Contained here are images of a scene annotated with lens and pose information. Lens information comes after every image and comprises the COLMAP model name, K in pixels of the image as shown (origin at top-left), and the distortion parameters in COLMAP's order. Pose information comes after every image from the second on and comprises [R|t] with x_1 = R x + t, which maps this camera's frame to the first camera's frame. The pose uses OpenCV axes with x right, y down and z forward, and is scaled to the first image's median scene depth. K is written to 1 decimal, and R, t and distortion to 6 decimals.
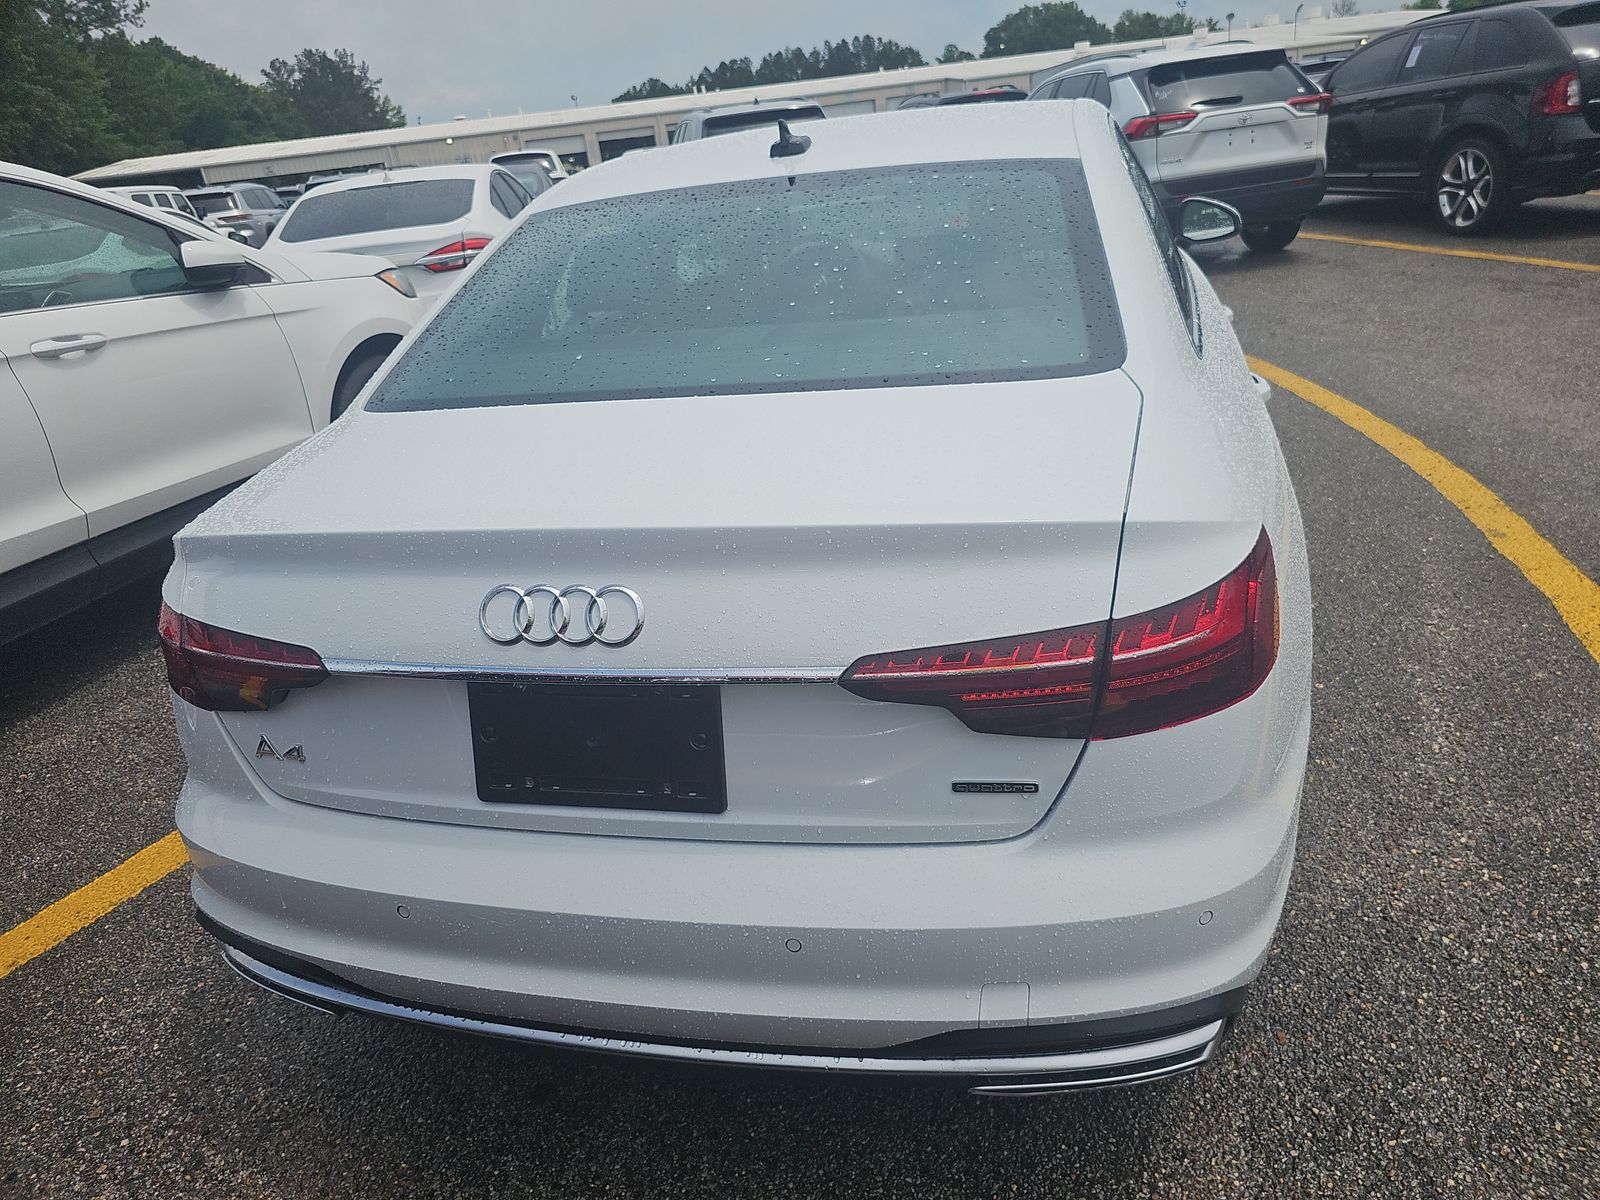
lens RADIAL K [[1034.3, 0, 795.0], [0, 1034.3, 591.0], [0, 0, 1]] dist [0.020927, -0.025231]
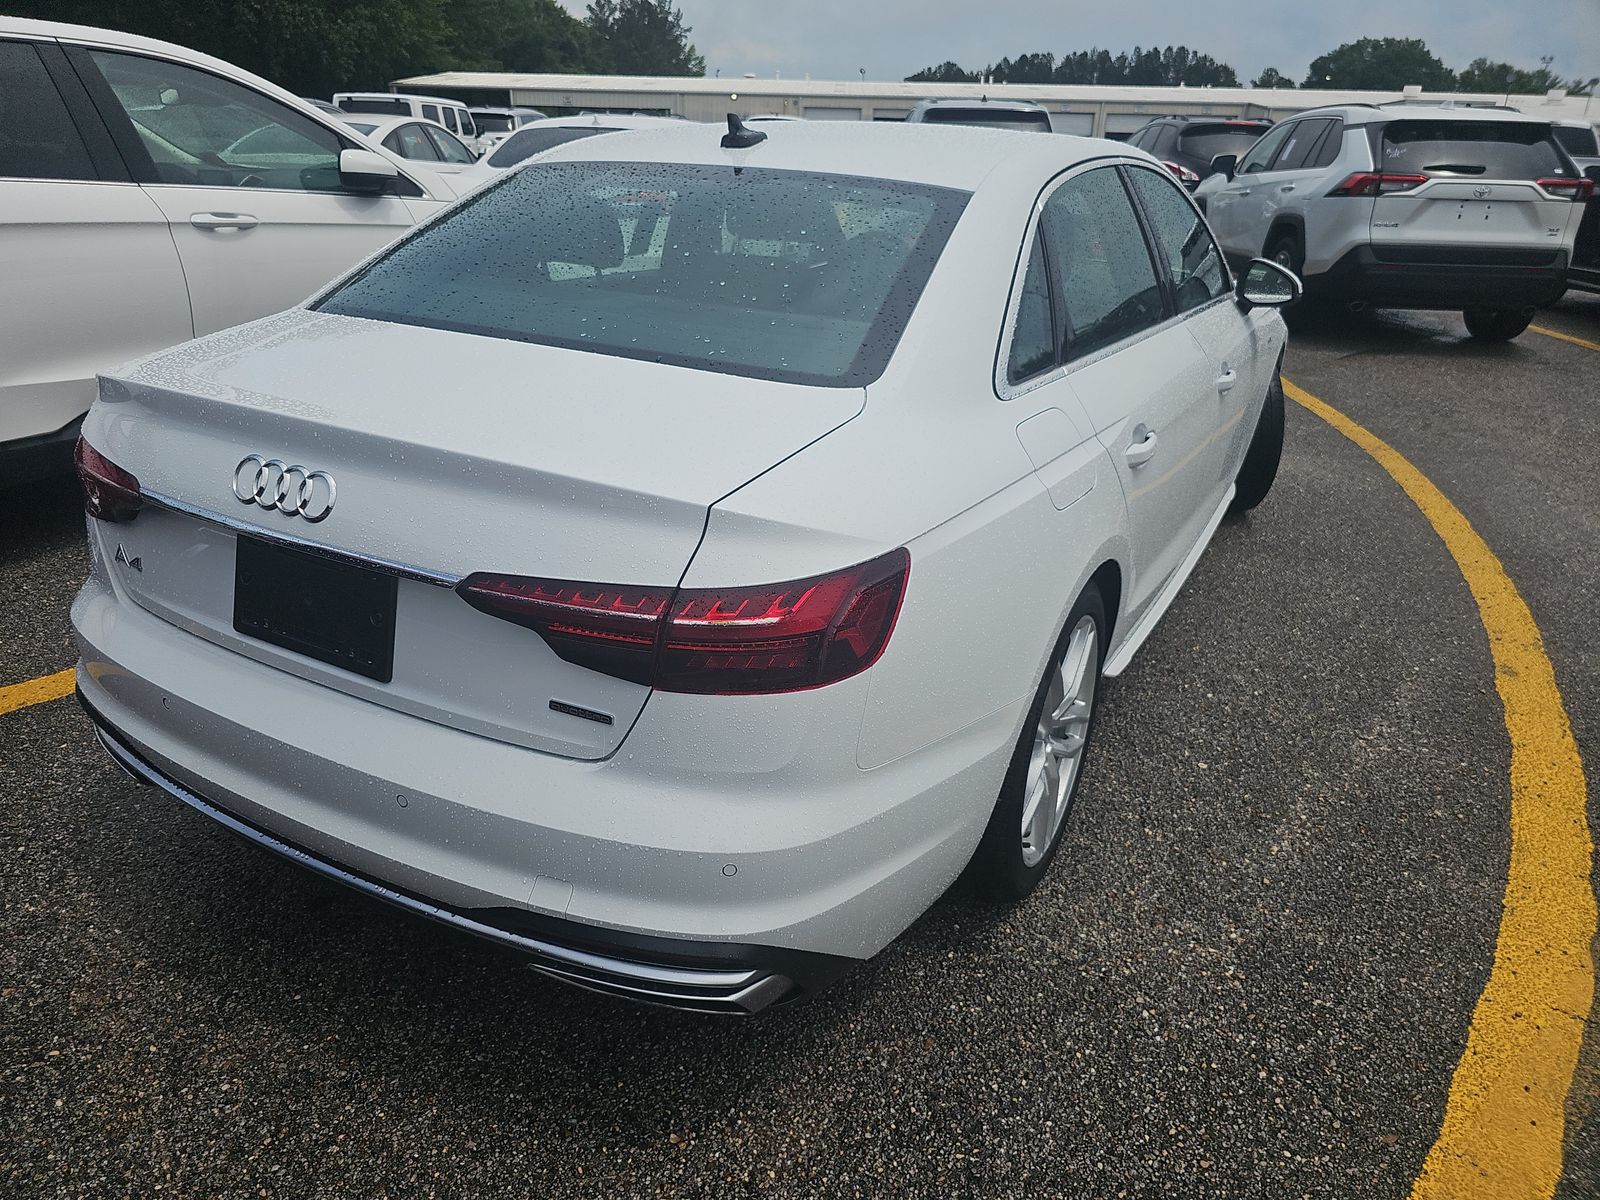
lens RADIAL K [[1034.3, 0, 797.2], [0, 1034.3, 609.0], [0, 0, 1]] dist [0.020927, -0.025231]
pose [[0.956703, 0.228569, -0.180208, 0.312711], [-0.223538, 0.973511, 0.048026, -0.016329], [0.186411, -0.005663, 0.982455, -0.044042]]
